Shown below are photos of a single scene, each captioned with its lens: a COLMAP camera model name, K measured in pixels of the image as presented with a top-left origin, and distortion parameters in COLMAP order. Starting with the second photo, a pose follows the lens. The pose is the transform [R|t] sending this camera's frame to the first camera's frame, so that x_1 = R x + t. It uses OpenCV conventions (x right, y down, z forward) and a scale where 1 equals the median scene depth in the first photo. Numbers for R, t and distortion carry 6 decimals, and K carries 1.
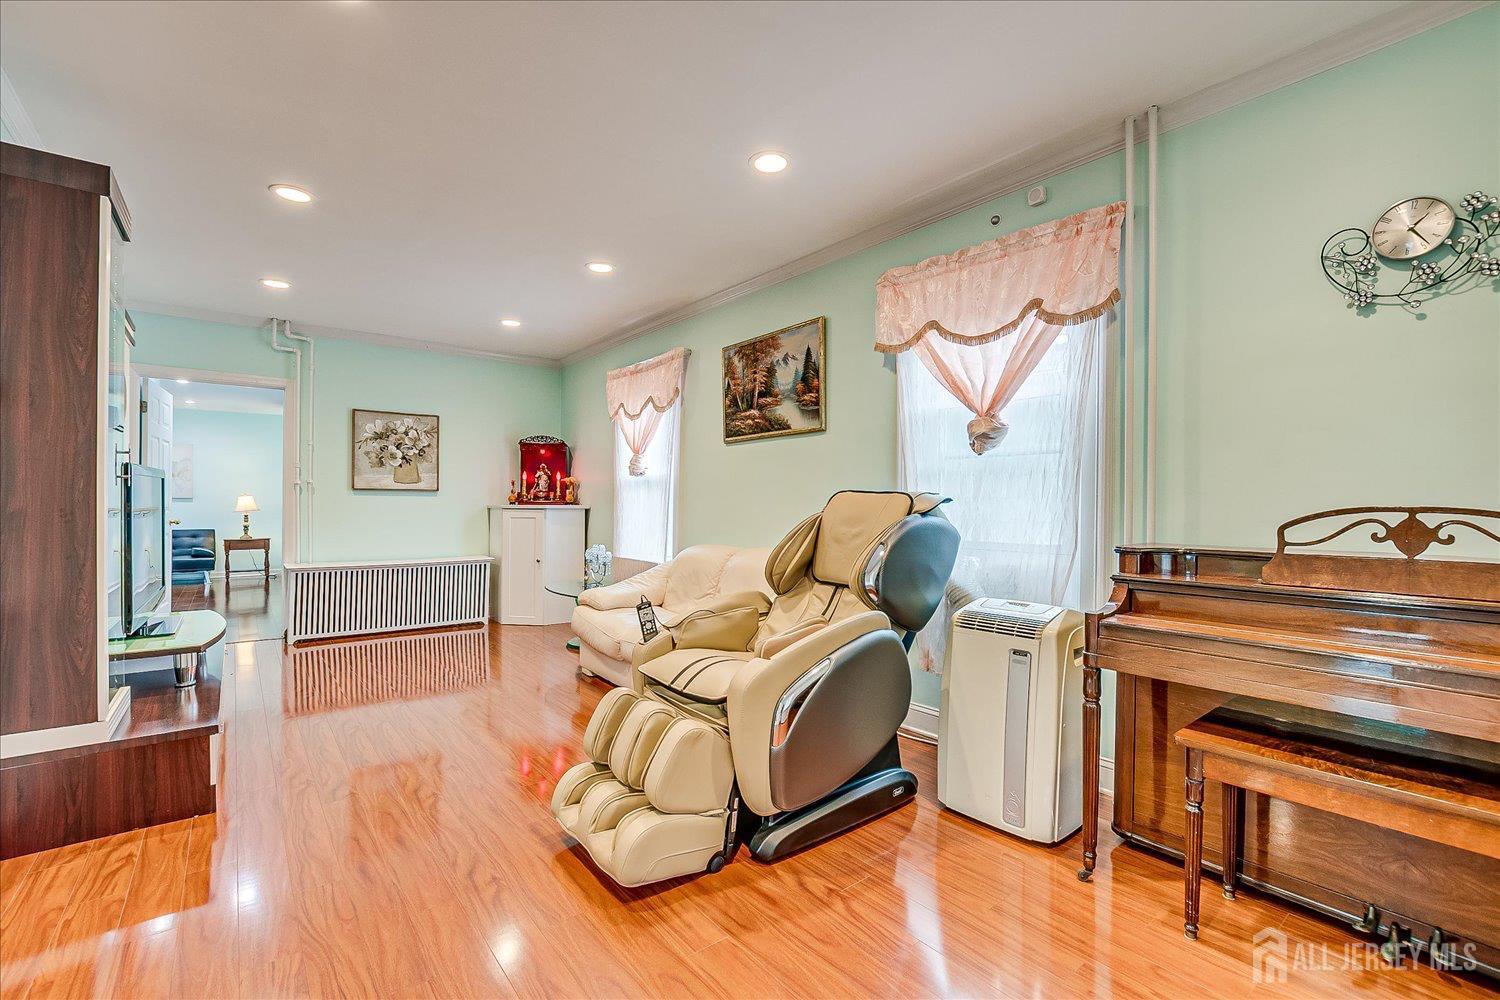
lens RADIAL K [[656.9, 0, 744.5], [0, 656.9, 505.3], [0, 0, 1]] dist [-0.026429, 0.005962]
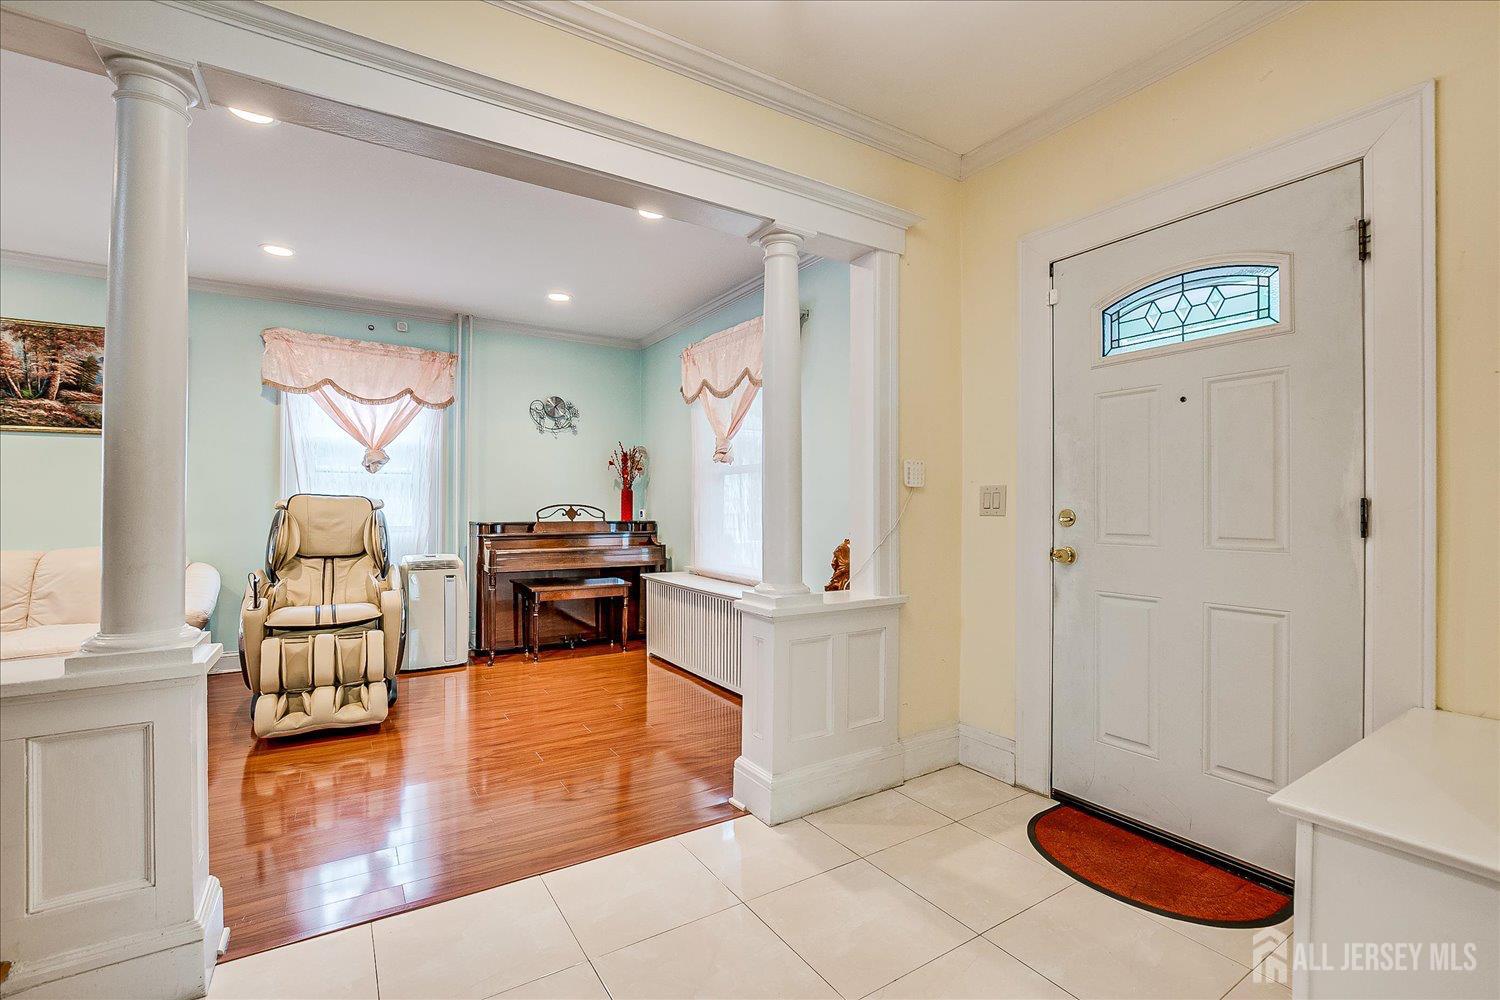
lens RADIAL K [[656.9, 0, 744.5], [0, 656.9, 505.3], [0, 0, 1]] dist [-0.026429, 0.005962]
pose [[0.108338, -0.003275, 0.994109, -0.845257], [-0.001018, 0.999994, 0.003406, -0.001971], [-0.994114, -0.001381, 0.108334, -0.073870]]
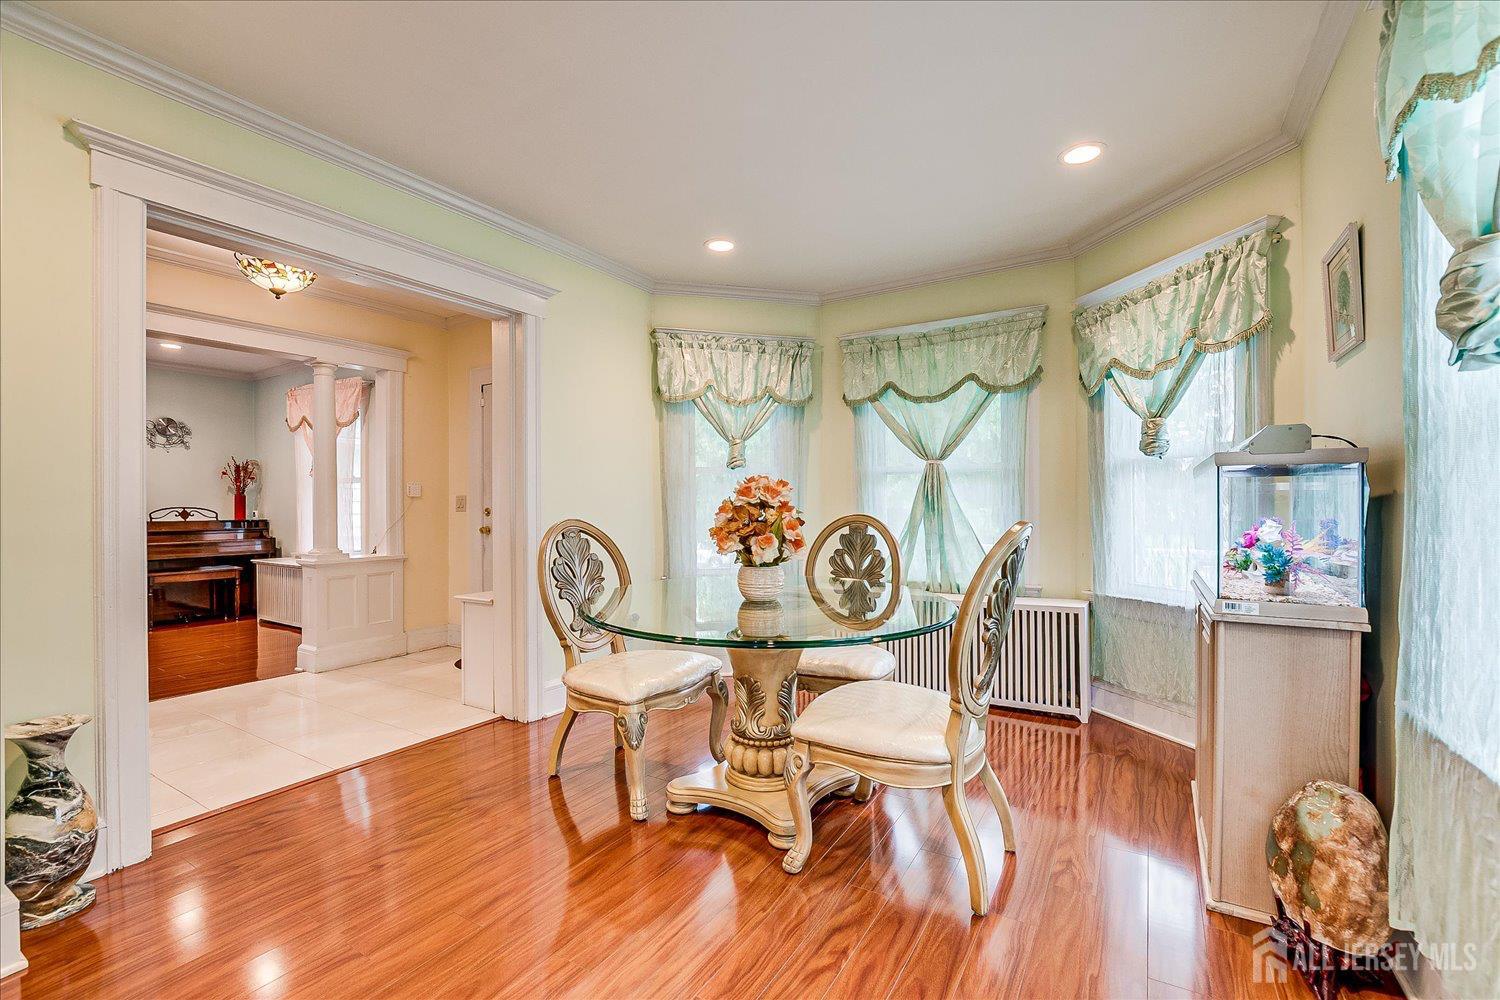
lens RADIAL K [[656.9, 0, 744.5], [0, 656.9, 505.3], [0, 0, 1]] dist [-0.026429, 0.005962]
pose [[-0.341347, -0.004133, 0.939928, -1.572356], [0.004648, 0.999971, 0.006085, -0.006578], [-0.939926, 0.006446, -0.341318, -0.351526]]
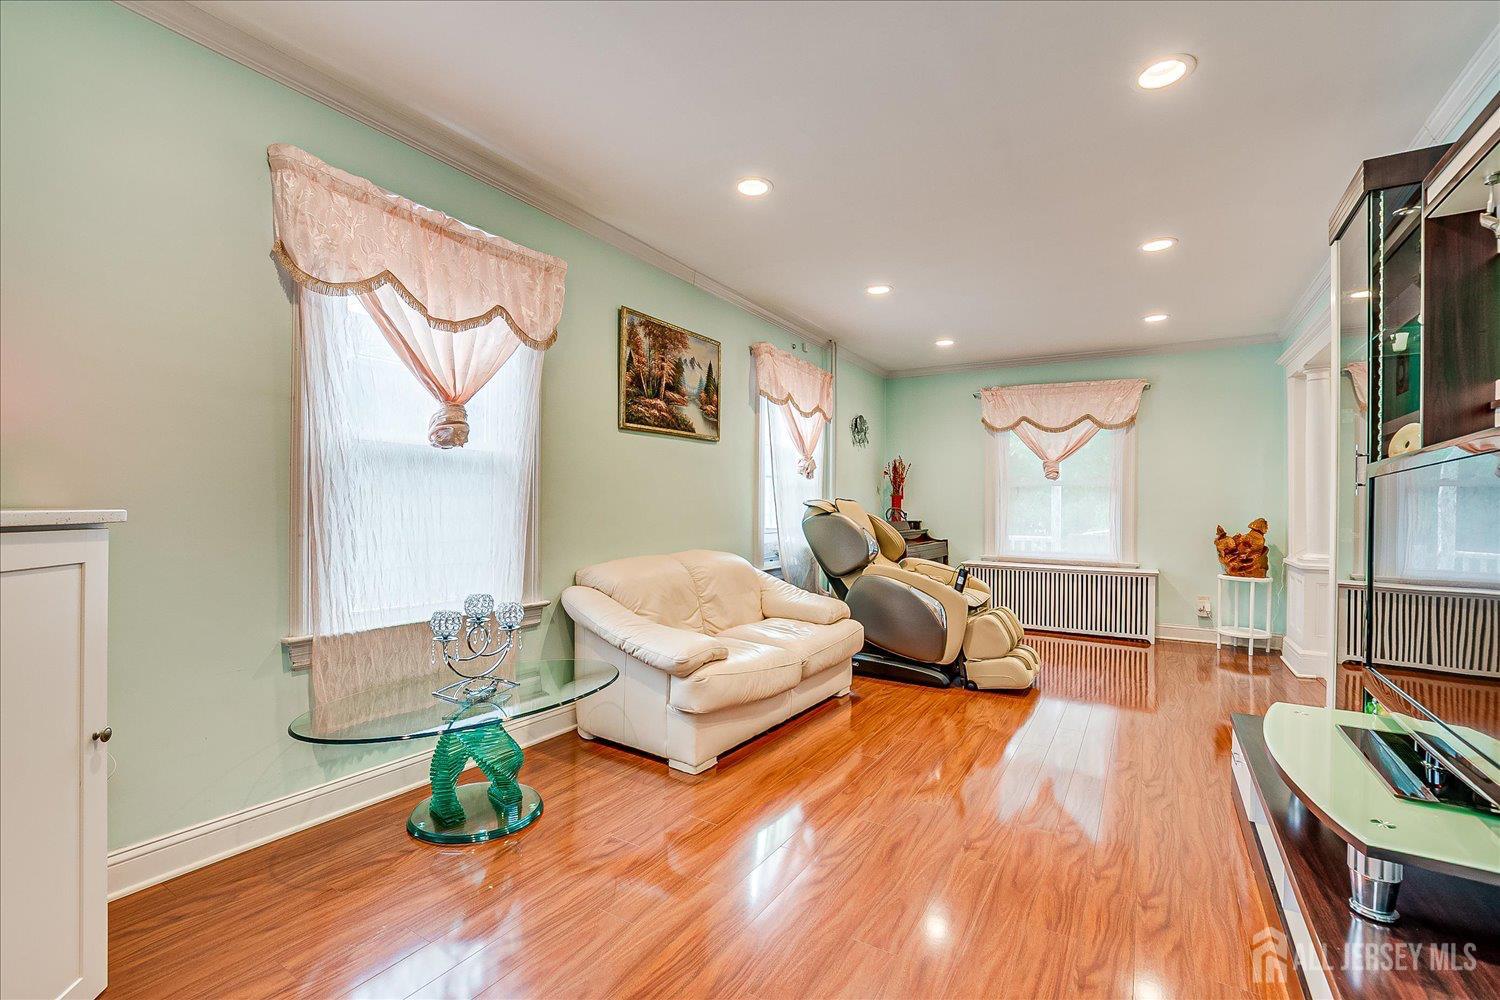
lens RADIAL K [[656.9, 0, 744.5], [0, 656.9, 505.3], [0, 0, 1]] dist [-0.026429, 0.005962]
pose [[-0.335053, -0.006896, 0.942174, -0.946593], [-0.009847, 0.999944, 0.003817, -0.007115], [-0.942148, -0.007999, -0.335102, 1.295720]]
